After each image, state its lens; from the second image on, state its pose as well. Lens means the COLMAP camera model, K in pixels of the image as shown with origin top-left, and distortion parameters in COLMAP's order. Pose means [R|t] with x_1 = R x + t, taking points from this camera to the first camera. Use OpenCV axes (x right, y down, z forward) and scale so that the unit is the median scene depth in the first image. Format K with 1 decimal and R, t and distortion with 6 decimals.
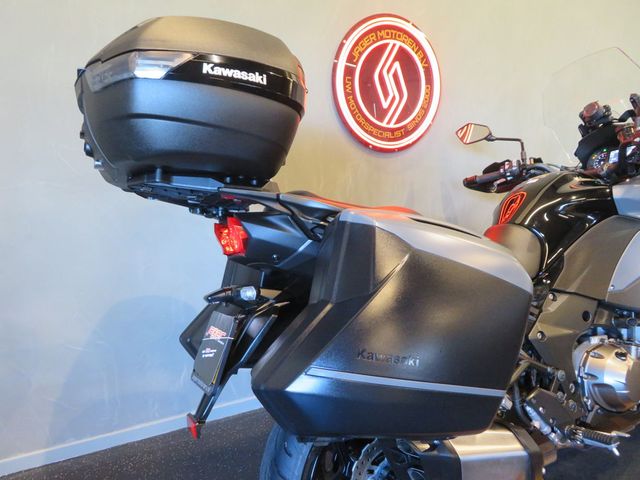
lens RADIAL K [[455.9, 0, 320.0], [0, 455.9, 240.0], [0, 0, 1]] dist [-0.005090, 0.000760]
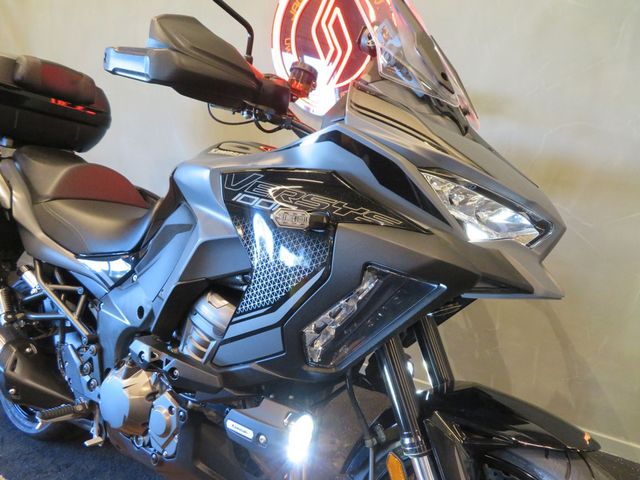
lens RADIAL K [[460.5, 0, 320.0], [0, 460.5, 240.0], [0, 0, 1]] dist [-0.007468, 0.001379]
pose [[0.491986, 0.215866, -0.843417, 0.995254], [-0.158034, 0.974822, 0.157313, -0.105001], [0.856140, 0.055893, 0.513713, 0.580295]]
